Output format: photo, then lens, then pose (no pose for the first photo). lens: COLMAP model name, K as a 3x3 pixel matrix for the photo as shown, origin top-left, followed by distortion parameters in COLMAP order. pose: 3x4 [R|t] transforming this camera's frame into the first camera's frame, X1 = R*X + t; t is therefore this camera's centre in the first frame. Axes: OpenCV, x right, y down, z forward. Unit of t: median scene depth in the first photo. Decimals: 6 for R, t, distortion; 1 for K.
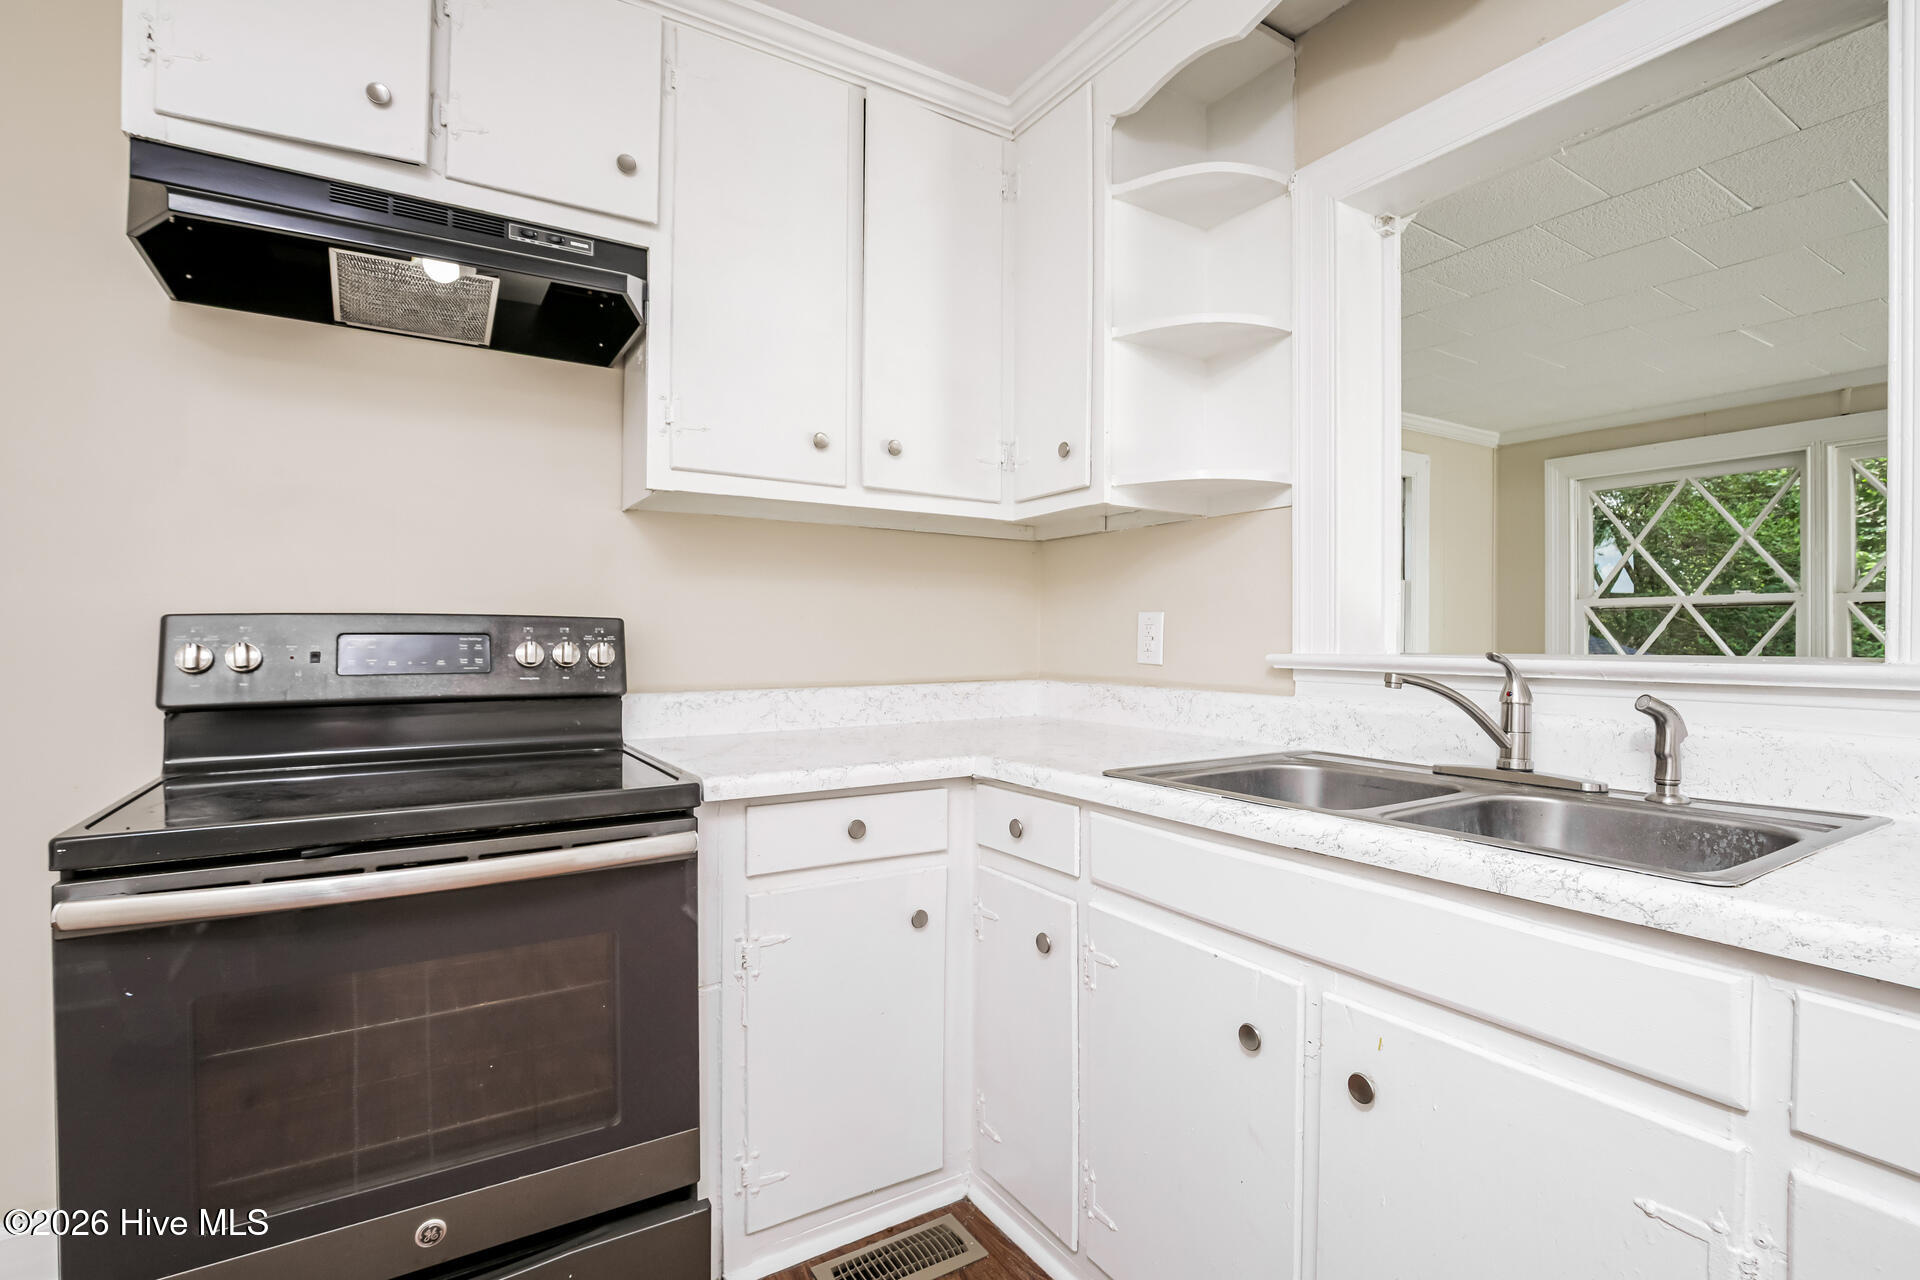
lens RADIAL K [[886.0, 0, 971.1], [0, 886.0, 635.2], [0, 0, 1]] dist [-0.022186, 0.006370]
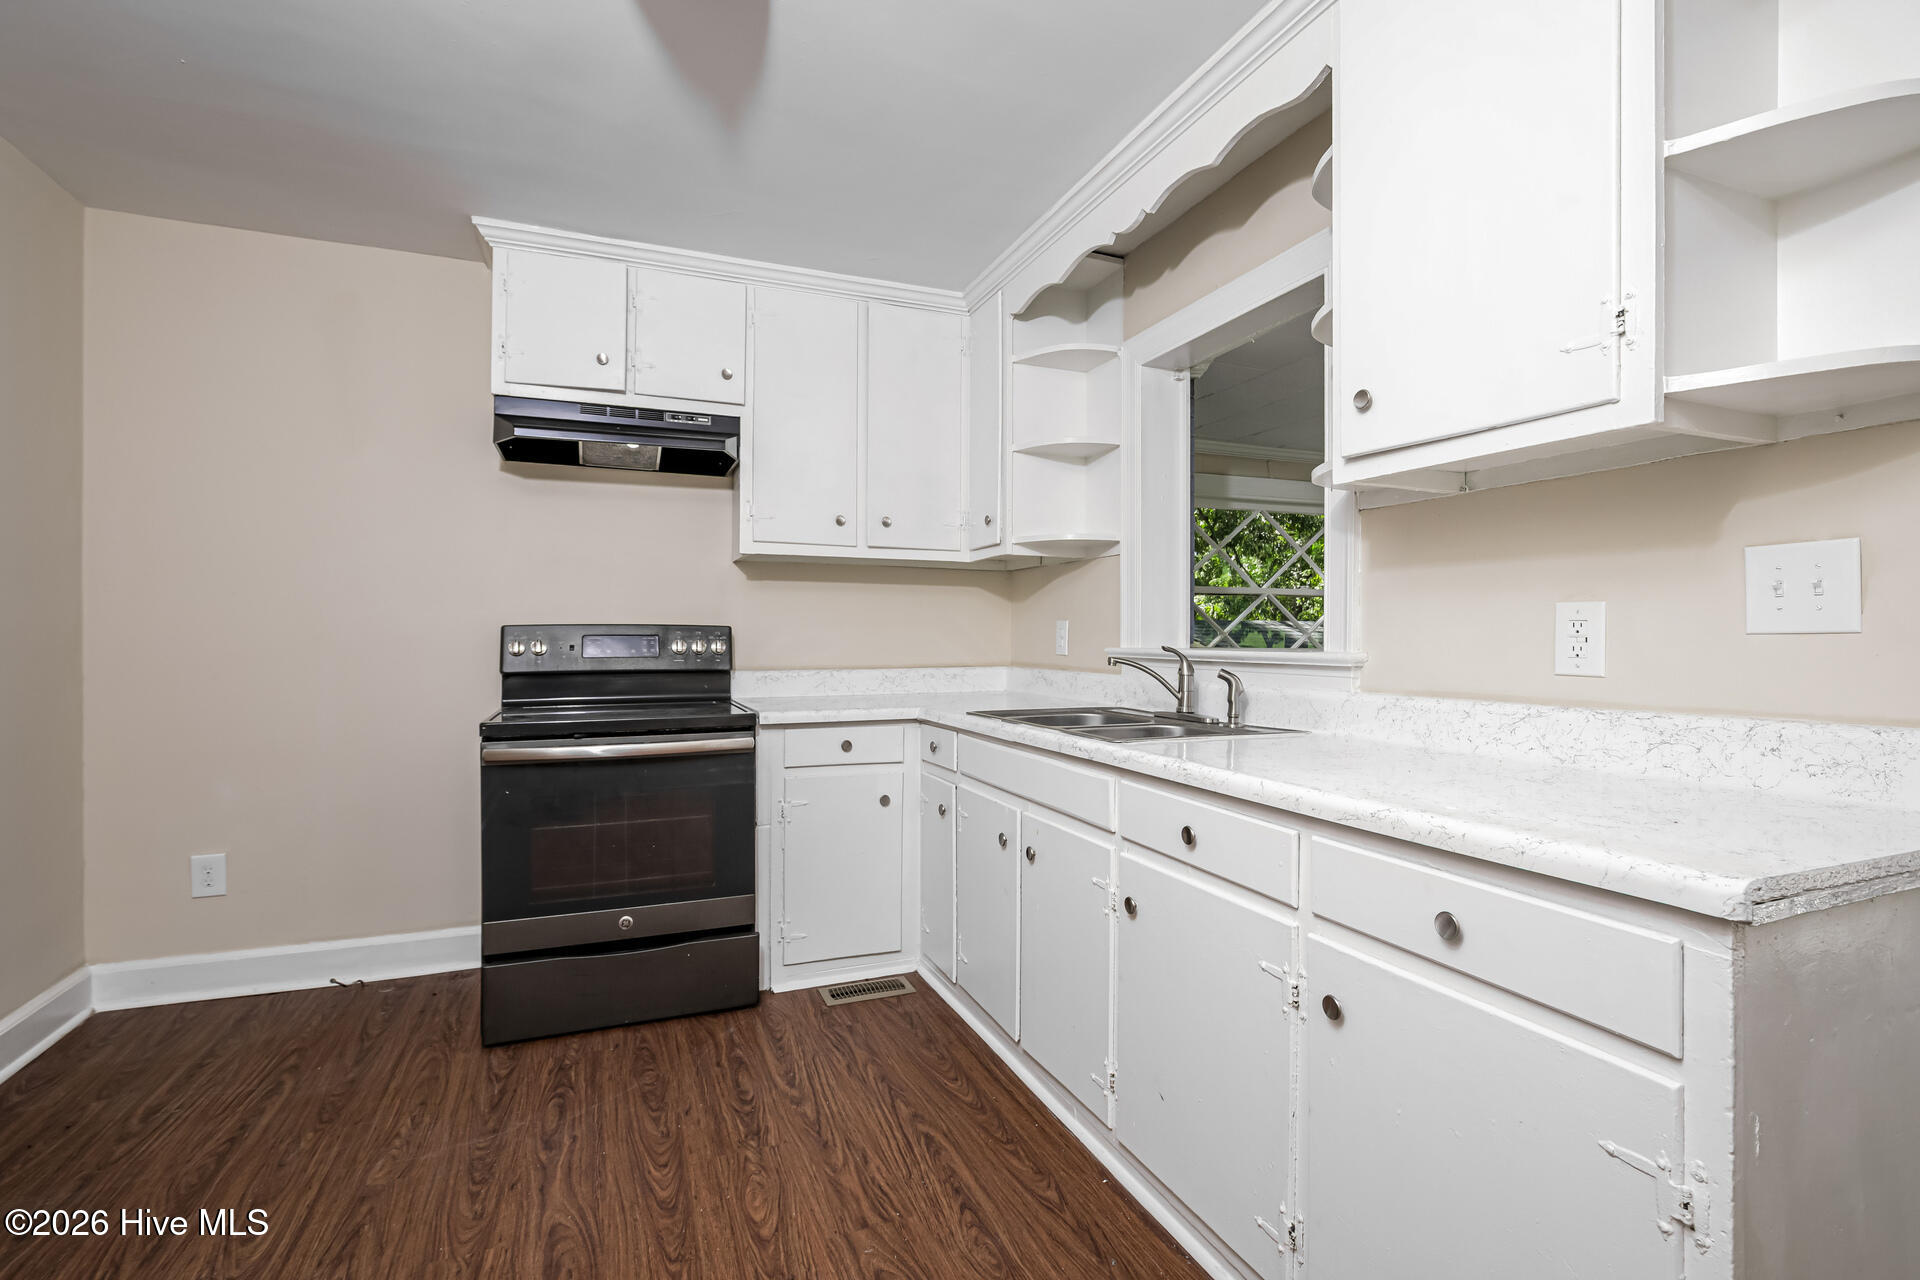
lens RADIAL K [[886.0, 0, 959.2], [0, 886.0, 635.1], [0, 0, 1]] dist [-0.022186, 0.006370]
pose [[0.979884, -0.000686, -0.199567, 0.429855], [0.000980, 0.999999, 0.001379, -0.004044], [0.199566, -0.001547, 0.979883, -0.667910]]
